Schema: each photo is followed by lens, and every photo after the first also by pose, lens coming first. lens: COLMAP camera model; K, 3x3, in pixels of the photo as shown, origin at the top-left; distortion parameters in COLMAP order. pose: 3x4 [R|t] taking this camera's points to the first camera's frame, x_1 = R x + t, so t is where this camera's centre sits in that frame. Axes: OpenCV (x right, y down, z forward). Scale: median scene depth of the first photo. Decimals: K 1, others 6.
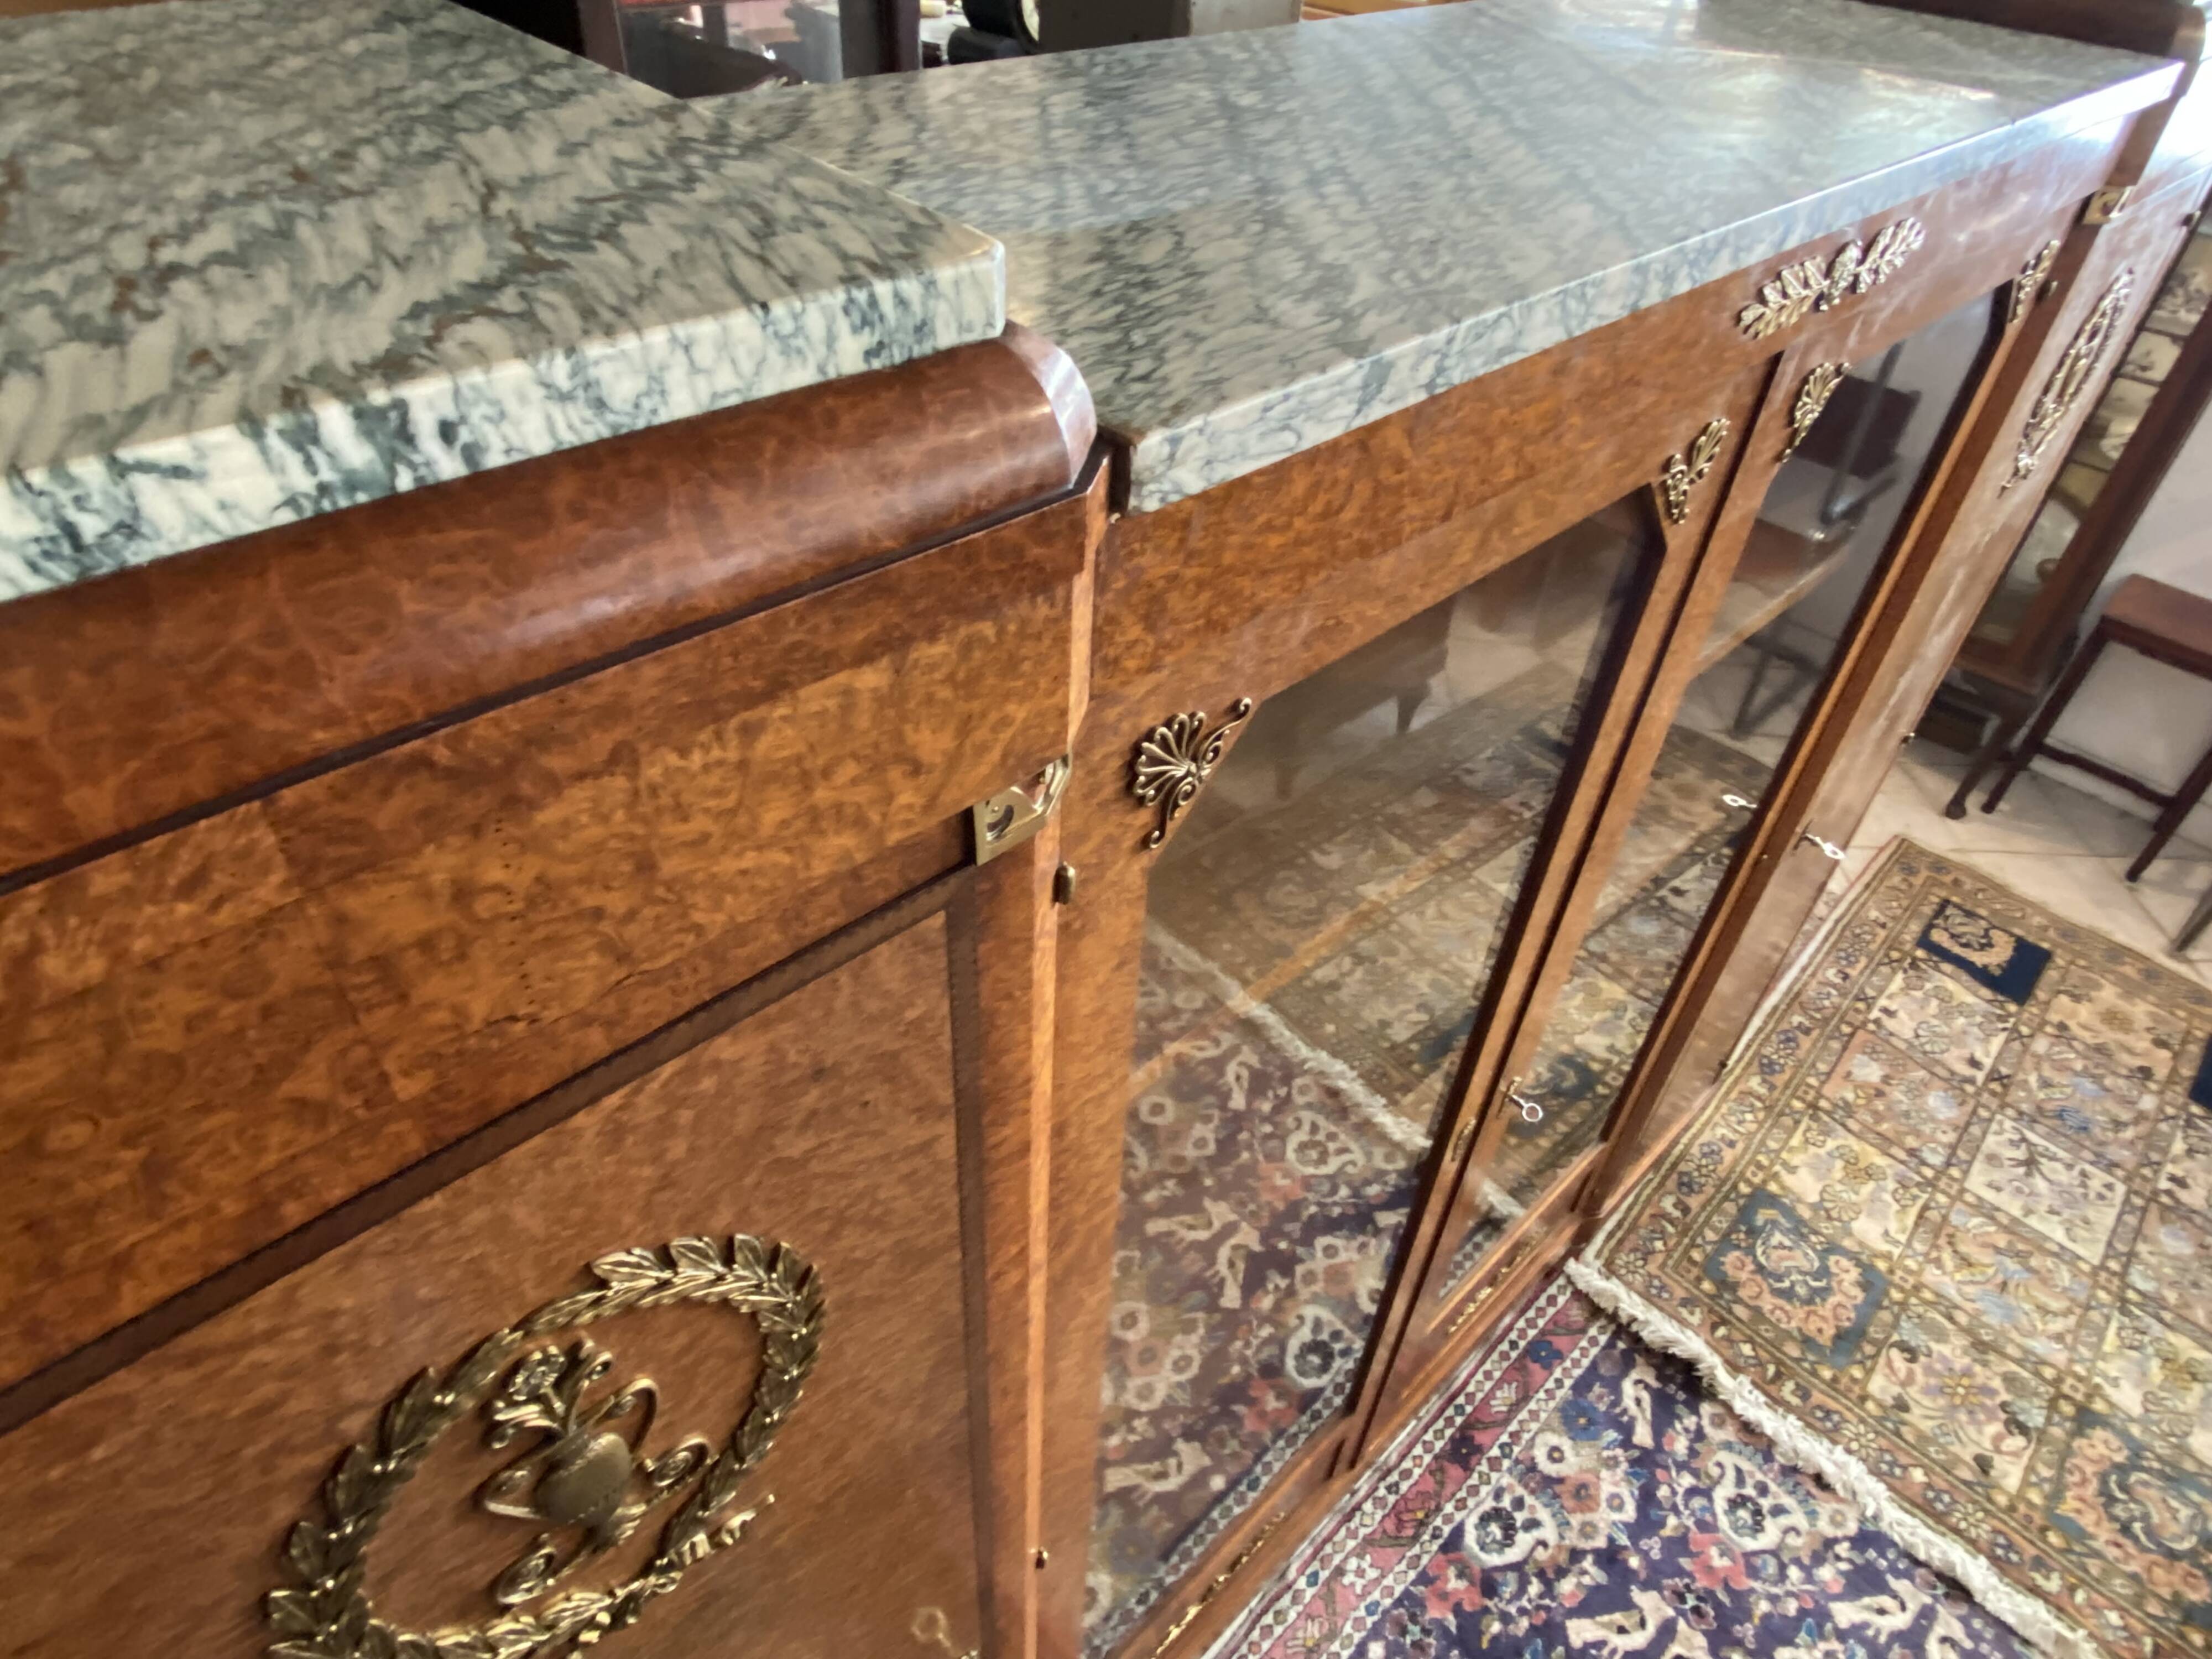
lens RADIAL K [[1291.7, 0, 1143.2], [0, 1291.7, 811.6], [0, 0, 1]] dist [0.006360, -0.008002]
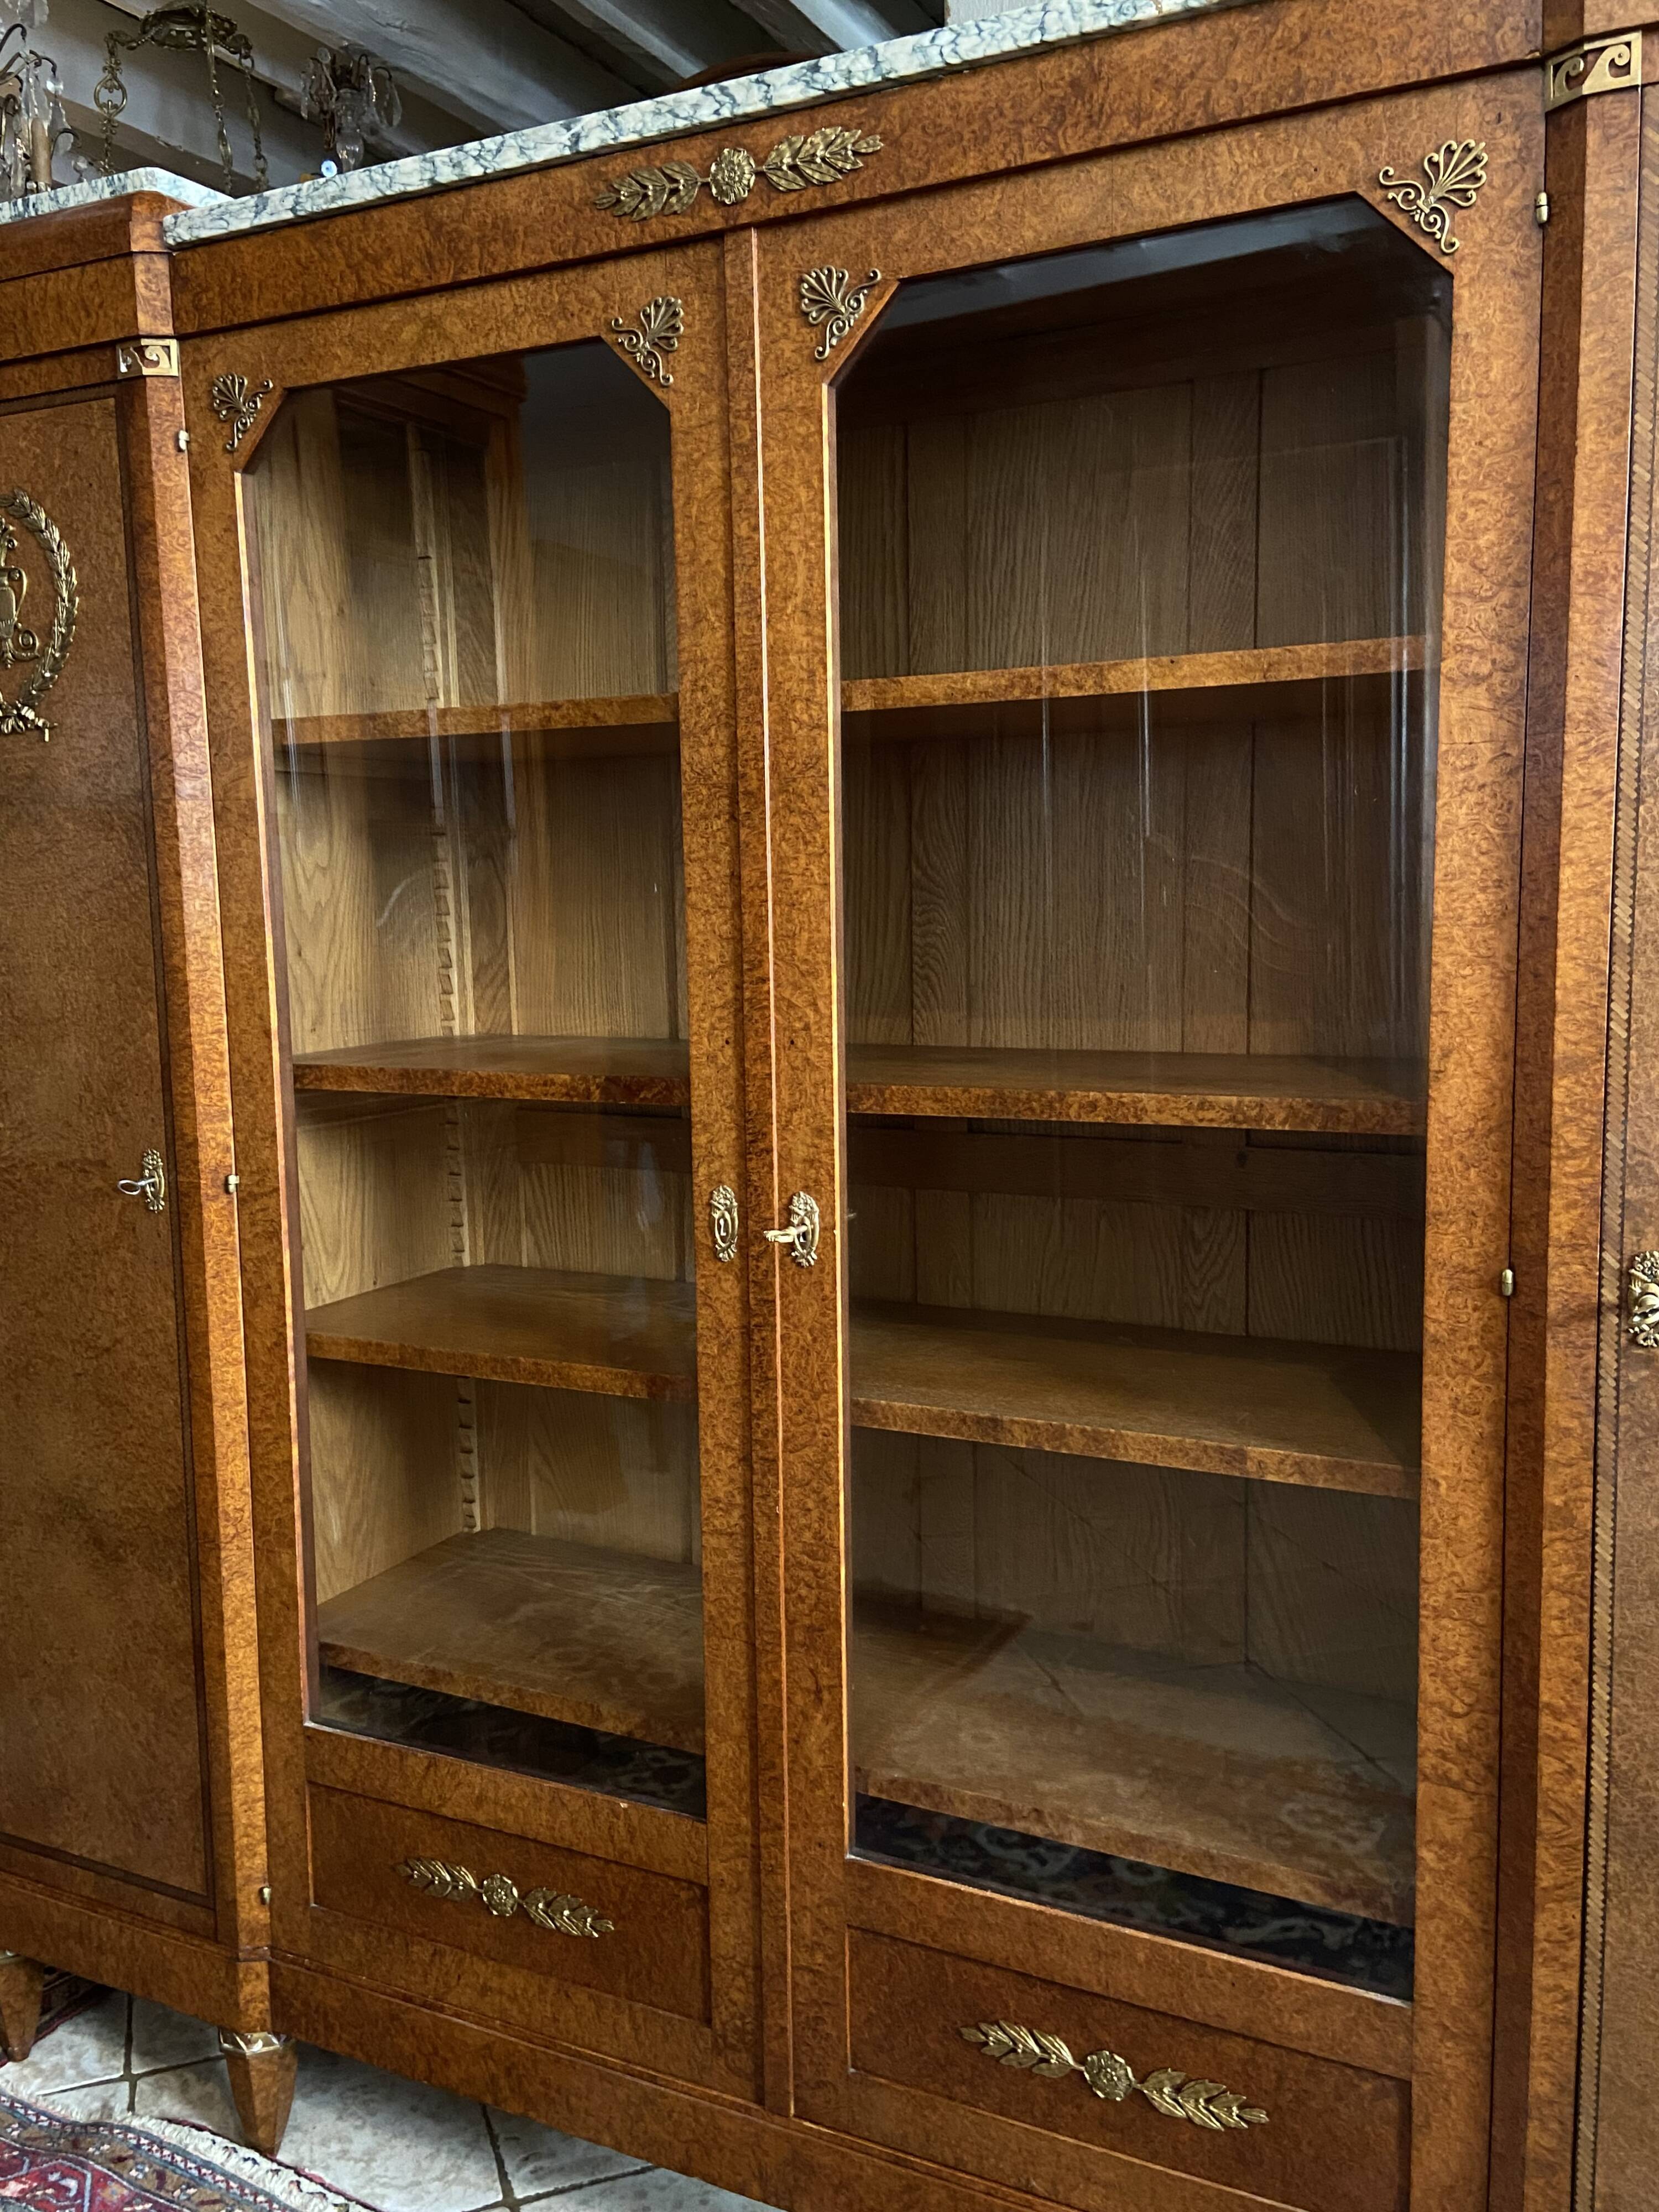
lens RADIAL K [[1830.3, 0, 846.8], [0, 1830.3, 1100.0], [0, 0, 1]] dist [0.118712, -0.149821]
pose [[0.324639, 0.045239, -0.944755, 0.891138], [-0.585086, 0.794420, -0.163008, 0.212221], [0.743158, 0.605682, 0.284369, 0.413138]]
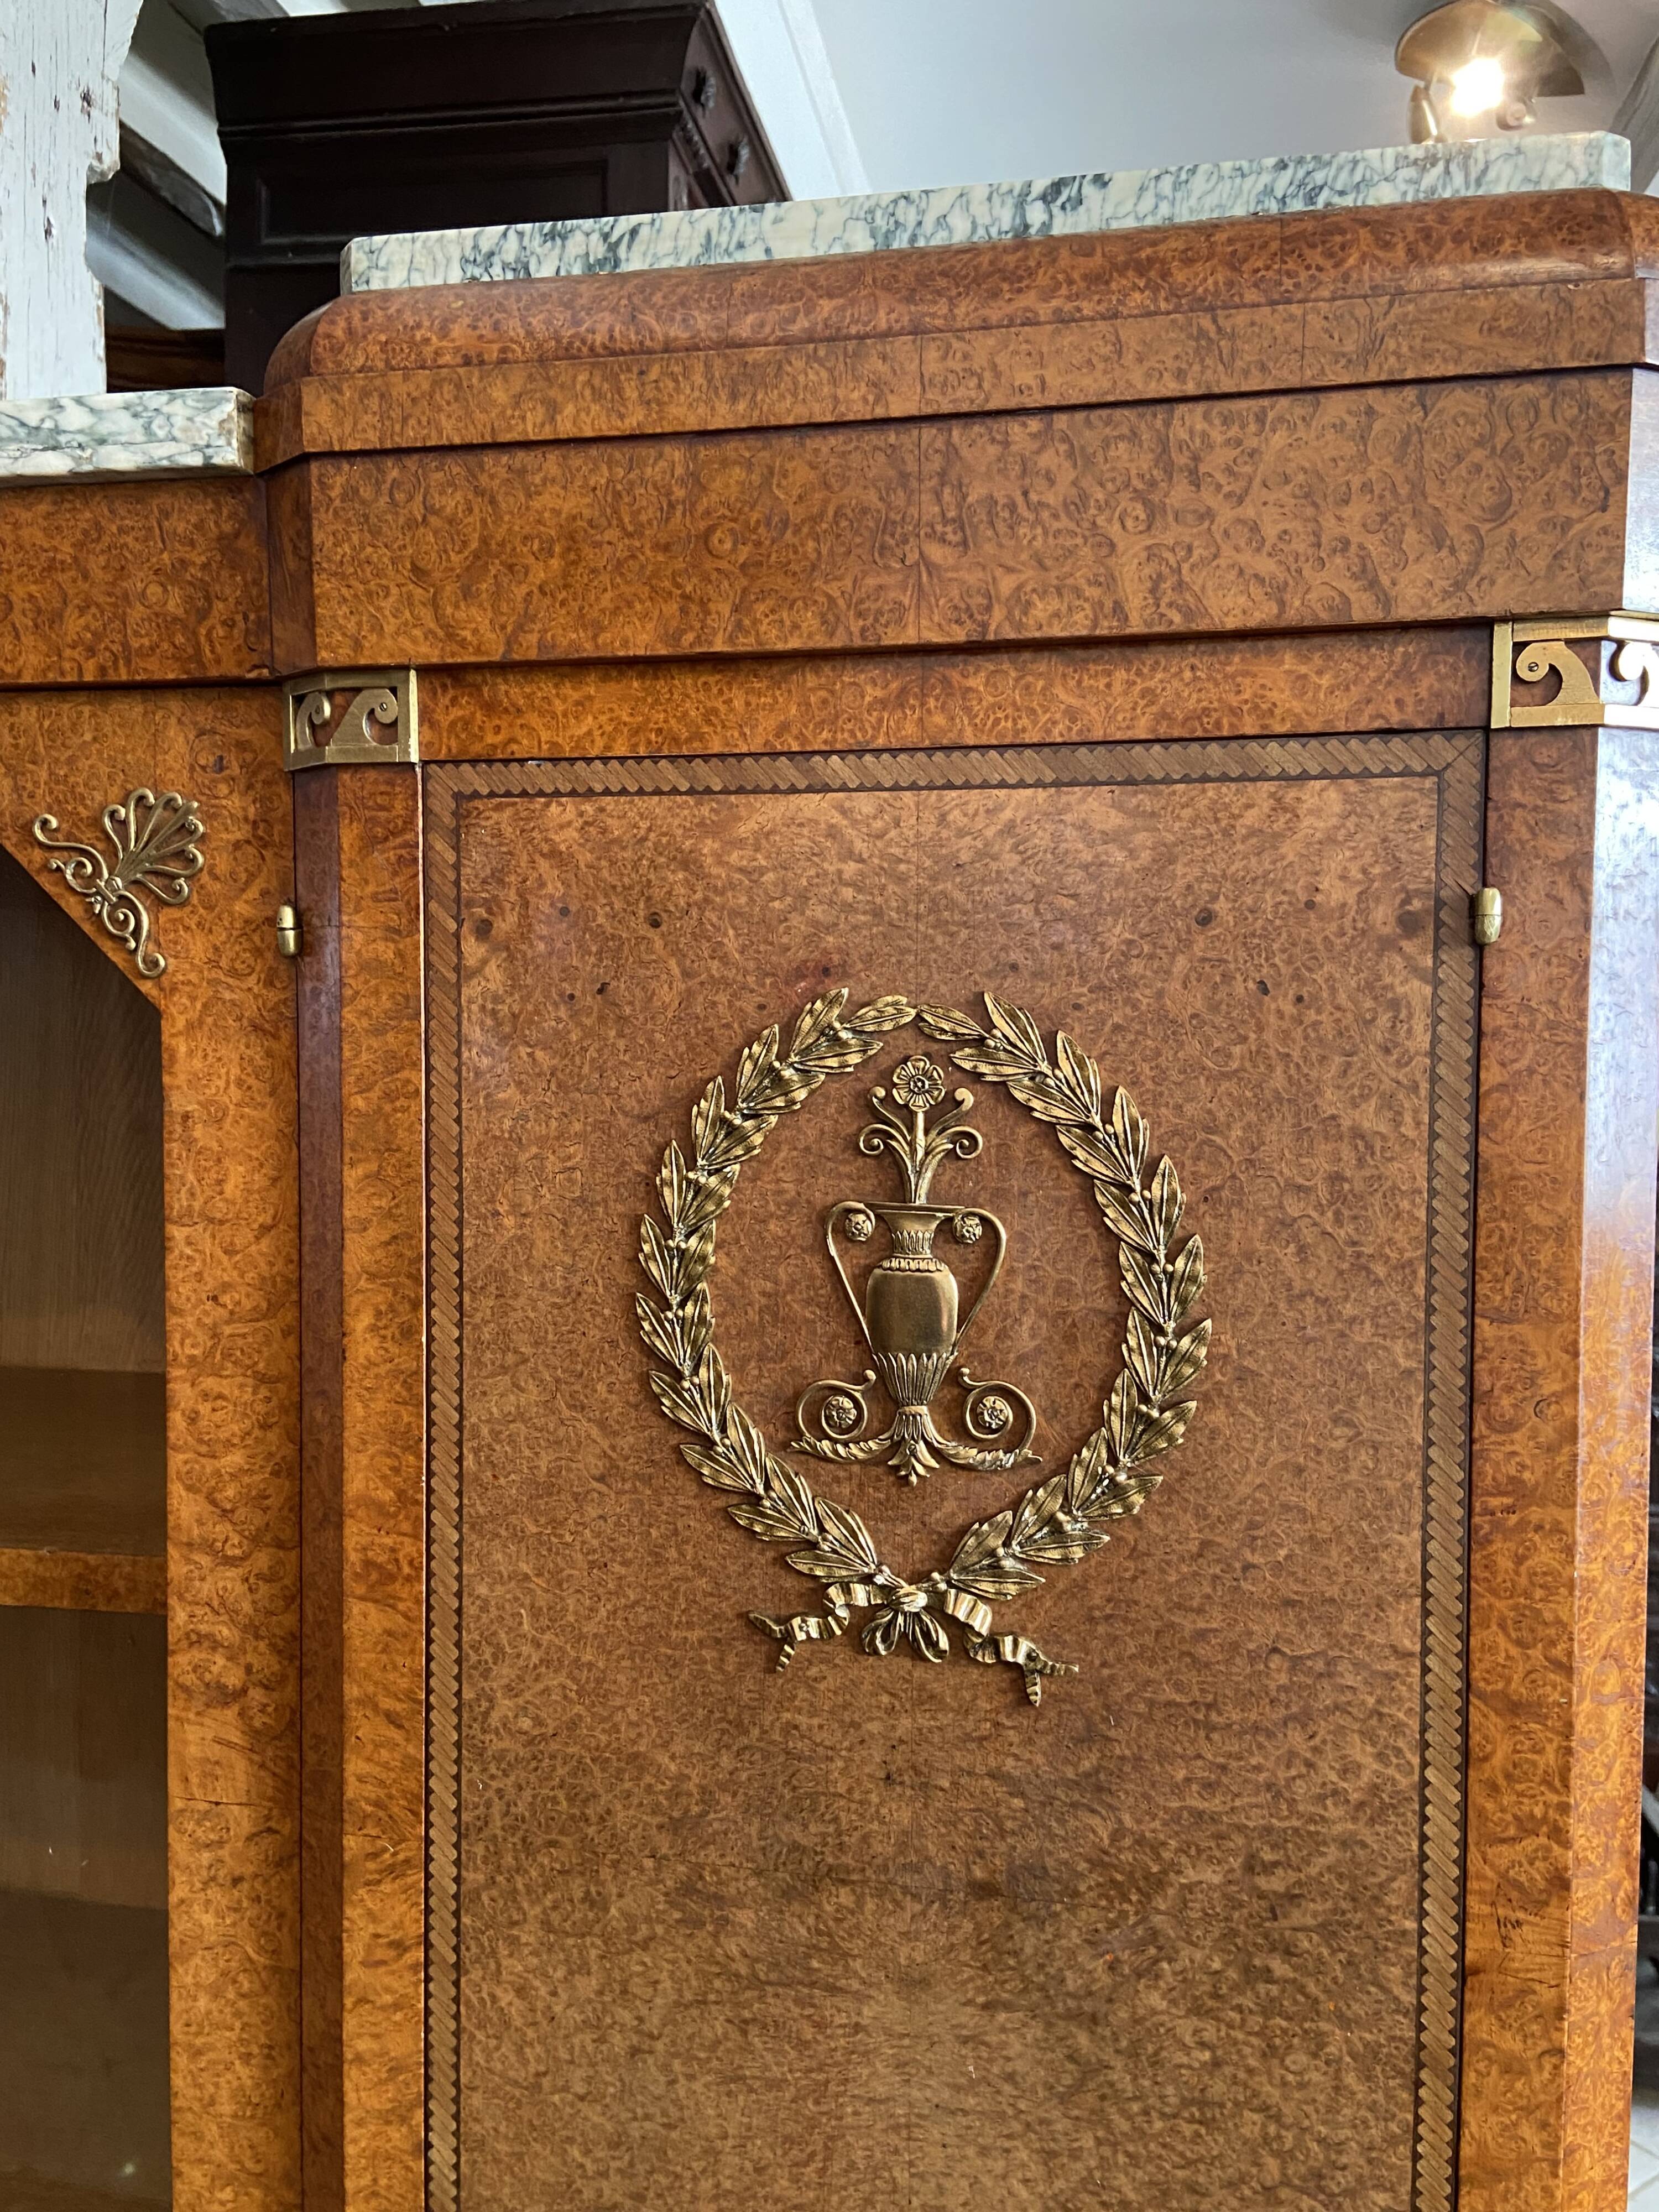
lens RADIAL K [[1830.3, 0, 822.7], [0, 1830.3, 1099.5], [0, 0, 1]] dist [0.118712, -0.149821]
pose [[0.561339, -0.007915, -0.827548, 0.727059], [-0.514403, 0.779986, -0.356387, -0.136624], [0.648297, 0.625747, 0.433765, 0.508688]]
